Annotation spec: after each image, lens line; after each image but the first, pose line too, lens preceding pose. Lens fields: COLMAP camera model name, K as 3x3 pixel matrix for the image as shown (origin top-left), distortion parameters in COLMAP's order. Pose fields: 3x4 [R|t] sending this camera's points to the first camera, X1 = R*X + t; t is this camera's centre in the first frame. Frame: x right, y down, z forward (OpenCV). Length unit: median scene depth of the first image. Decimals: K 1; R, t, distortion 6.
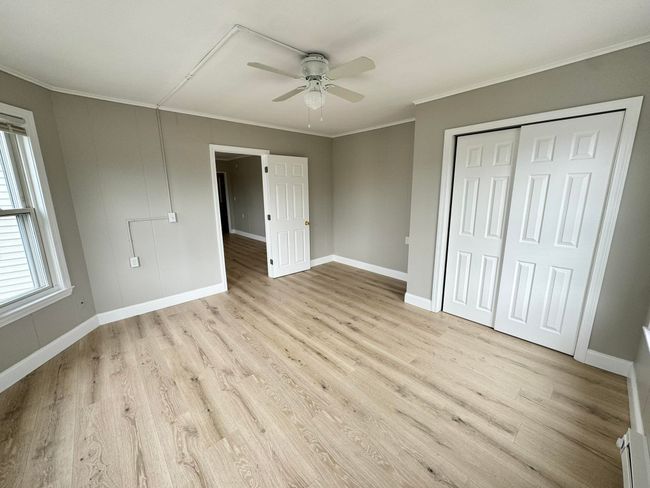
lens RADIAL K [[257.1, 0, 325.0], [0, 257.1, 243.3], [0, 0, 1]] dist [-0.000593, -0.000010]
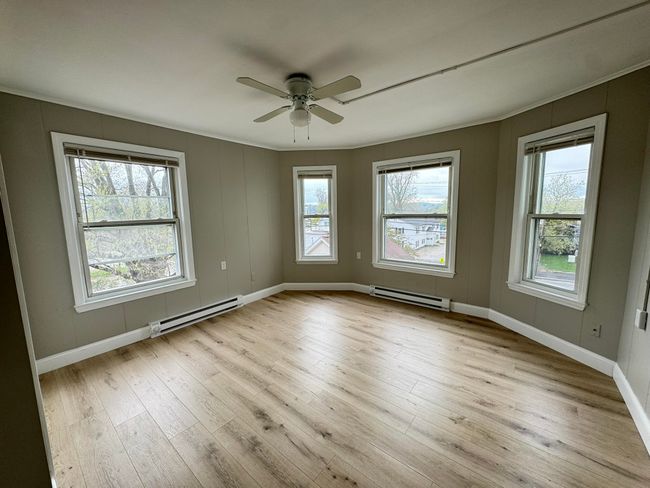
lens RADIAL K [[257.1, 0, 323.1], [0, 257.1, 242.3], [0, 0, 1]] dist [-0.000593, -0.000010]
pose [[-0.988736, 0.049820, -0.141135, 0.038211], [0.000905, 0.944948, 0.327220, -0.390748], [0.149667, 0.323406, -0.934349, 1.953427]]
